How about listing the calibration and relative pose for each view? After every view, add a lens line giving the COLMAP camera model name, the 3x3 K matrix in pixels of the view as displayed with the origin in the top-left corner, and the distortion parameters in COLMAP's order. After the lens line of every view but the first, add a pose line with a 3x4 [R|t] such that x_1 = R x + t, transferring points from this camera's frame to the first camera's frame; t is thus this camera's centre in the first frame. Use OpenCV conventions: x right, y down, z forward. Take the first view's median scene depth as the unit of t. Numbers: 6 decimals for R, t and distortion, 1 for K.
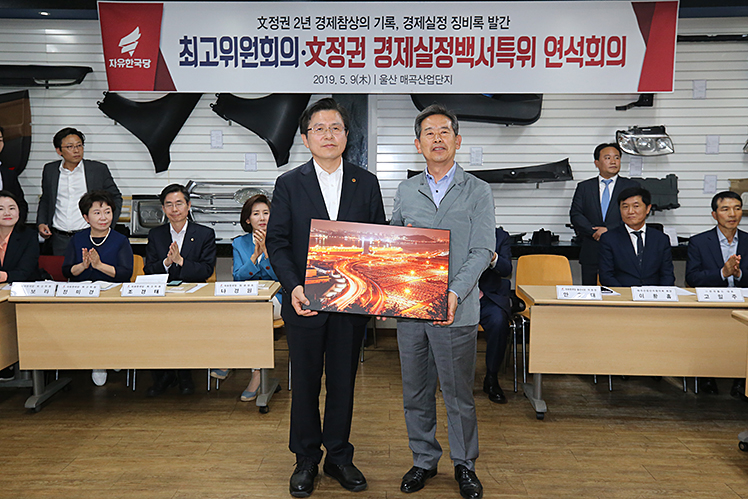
lens RADIAL K [[722.2, 0, 364.5], [0, 722.2, 242.5], [0, 0, 1]] dist [0.059192, 0.000000]
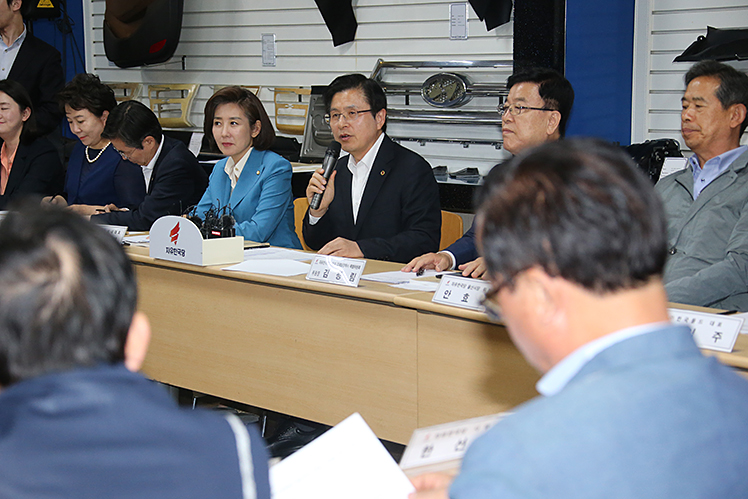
lens RADIAL K [[1767.8, 0, 370.6], [0, 1767.8, 253.4], [0, 0, 1]] dist [0.530171, 0.000000]
pose [[0.658266, 0.075220, -0.749018, 0.812926], [-0.061278, 0.997047, 0.046275, -0.003675], [0.750287, 0.015437, 0.660932, 0.140877]]
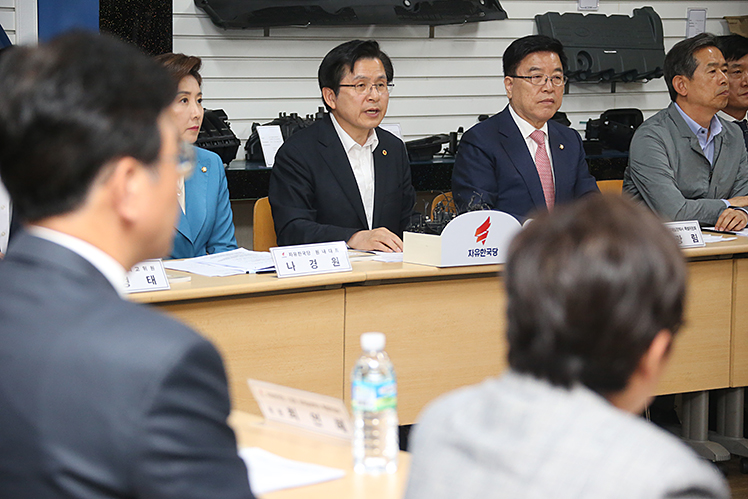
lens RADIAL K [[2277.4, 0, 371.9], [0, 2277.4, 247.7], [0, 0, 1]] dist [0.832644, 0.000000]
pose [[0.769695, -0.058123, 0.635761, -0.773610], [0.045701, 0.998308, 0.035939, 0.004224], [-0.636774, 0.001393, 0.771049, -0.100545]]
